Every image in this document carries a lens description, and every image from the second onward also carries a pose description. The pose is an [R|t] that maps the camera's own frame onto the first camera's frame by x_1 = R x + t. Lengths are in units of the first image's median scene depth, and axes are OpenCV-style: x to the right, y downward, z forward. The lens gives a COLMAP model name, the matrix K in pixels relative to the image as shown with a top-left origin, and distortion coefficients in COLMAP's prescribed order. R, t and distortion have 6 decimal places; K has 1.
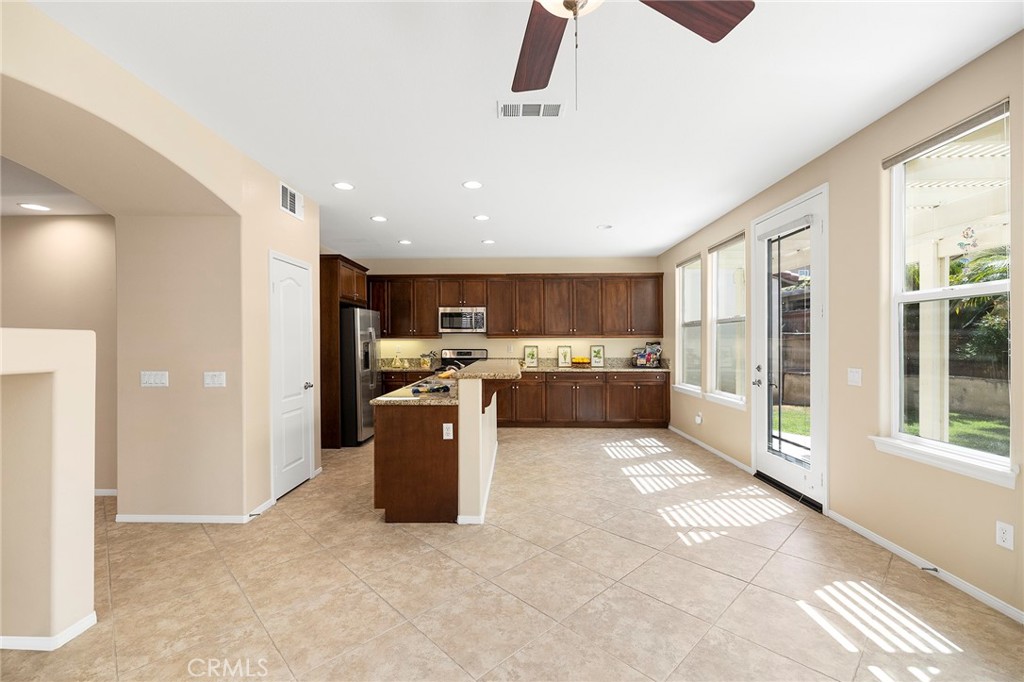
lens RADIAL K [[433.4, 0, 505.0], [0, 433.4, 340.3], [0, 0, 1]] dist [0.001872, 0.000629]
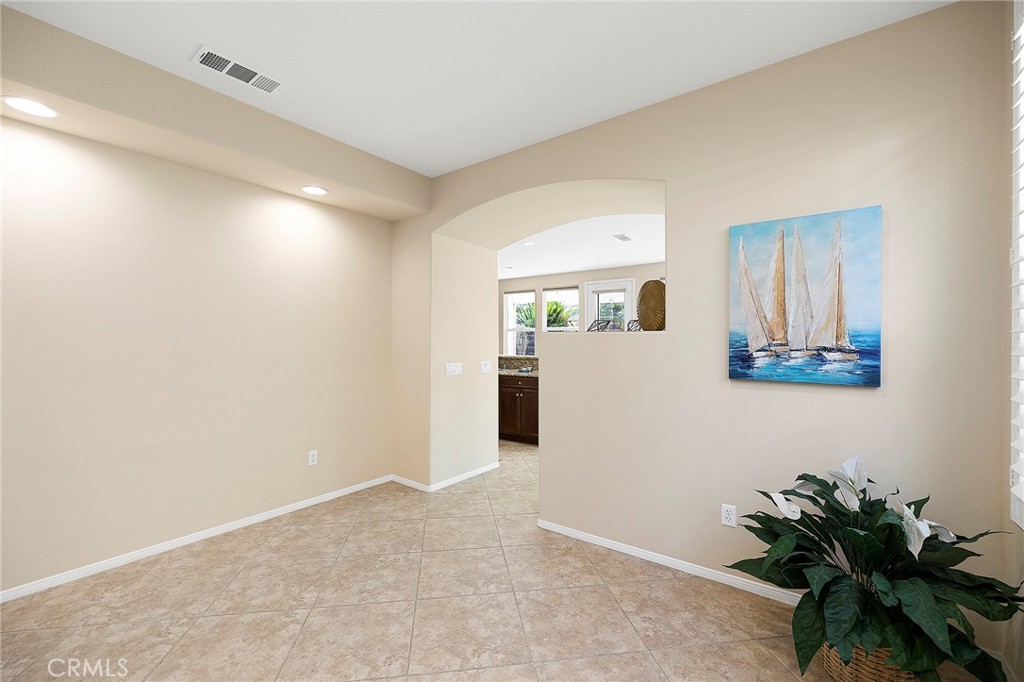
lens RADIAL K [[433.4, 0, 506.3], [0, 433.4, 338.1], [0, 0, 1]] dist [0.001872, 0.000629]
pose [[0.579744, 0.009207, 0.814747, -1.336841], [-0.007148, 0.999955, -0.006213, 0.005468], [-0.814768, -0.002222, 0.579784, 0.118952]]
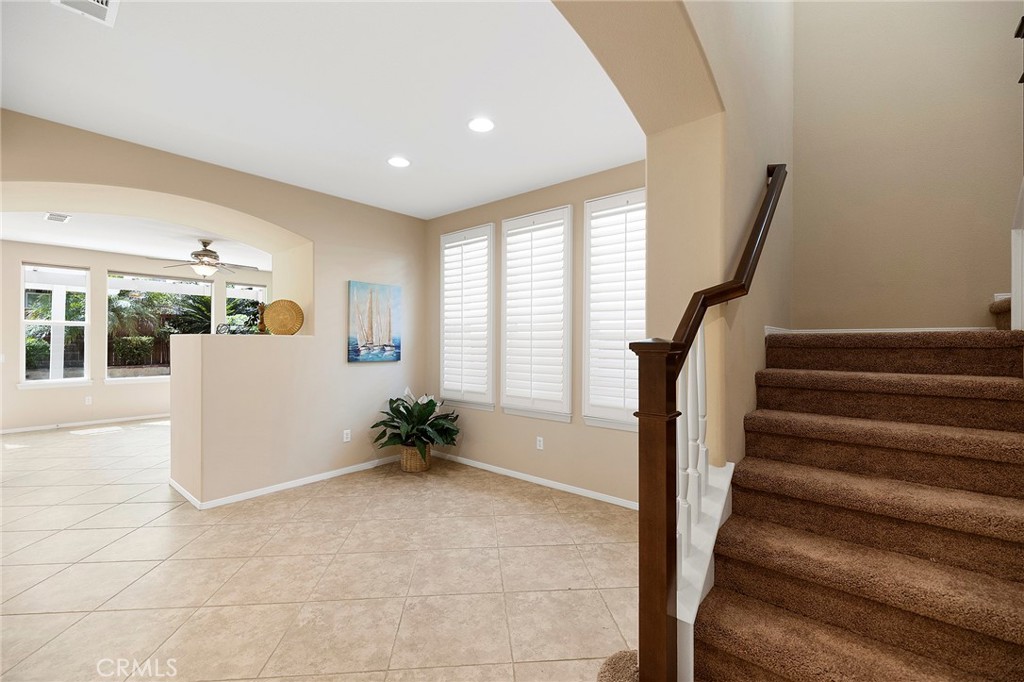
lens RADIAL K [[433.4, 0, 513.8], [0, 433.4, 339.2], [0, 0, 1]] dist [0.001872, 0.000629]
pose [[-0.786251, 0.004517, 0.617891, -1.669617], [-0.001186, 0.999960, -0.008820, 0.005554], [-0.617907, -0.007667, -0.786214, 0.783792]]
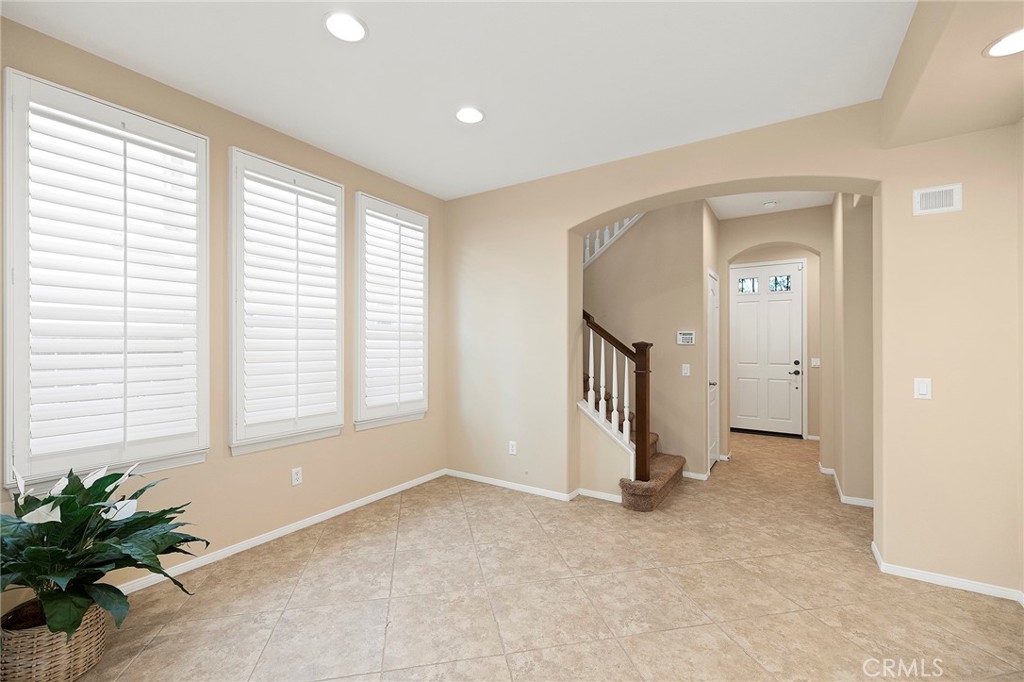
lens RADIAL K [[433.4, 0, 498.2], [0, 433.4, 343.2], [0, 0, 1]] dist [0.001872, 0.000629]
pose [[-0.534848, 0.001809, -0.844946, -0.654503], [0.003674, 0.999993, -0.000184, 0.005752], [0.844940, -0.003203, -0.534851, 0.662206]]
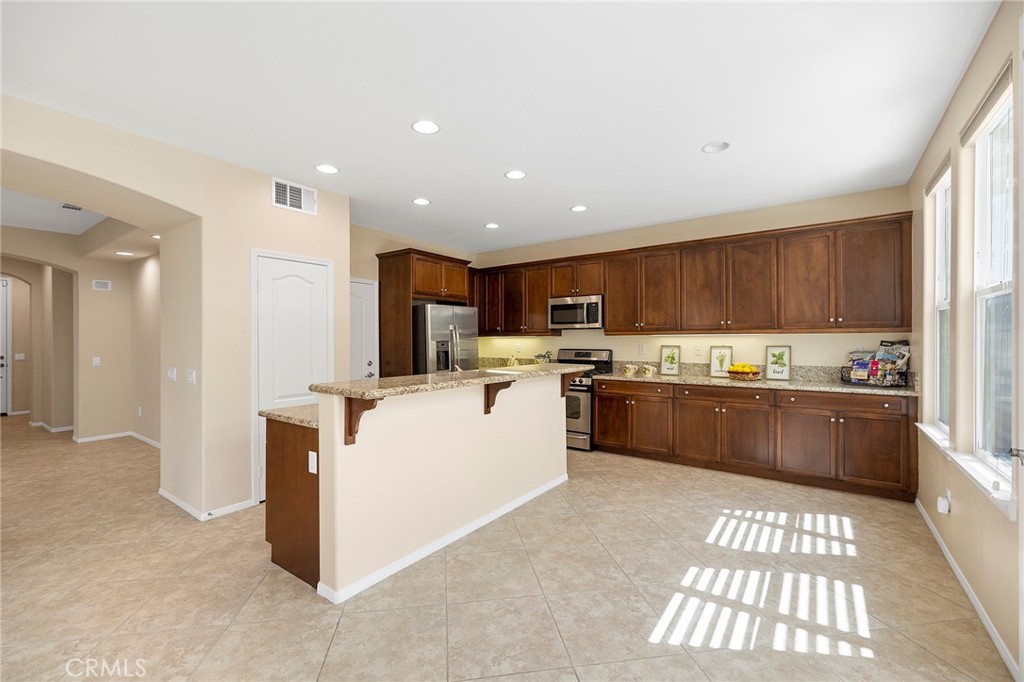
lens RADIAL K [[433.4, 0, 506.3], [0, 433.4, 338.7], [0, 0, 1]] dist [0.001872, 0.000629]
pose [[0.819560, -0.002864, -0.572986, 0.427577], [0.003791, 0.999993, 0.000424, 0.000001], [0.572981, -0.002520, 0.819565, 0.442480]]
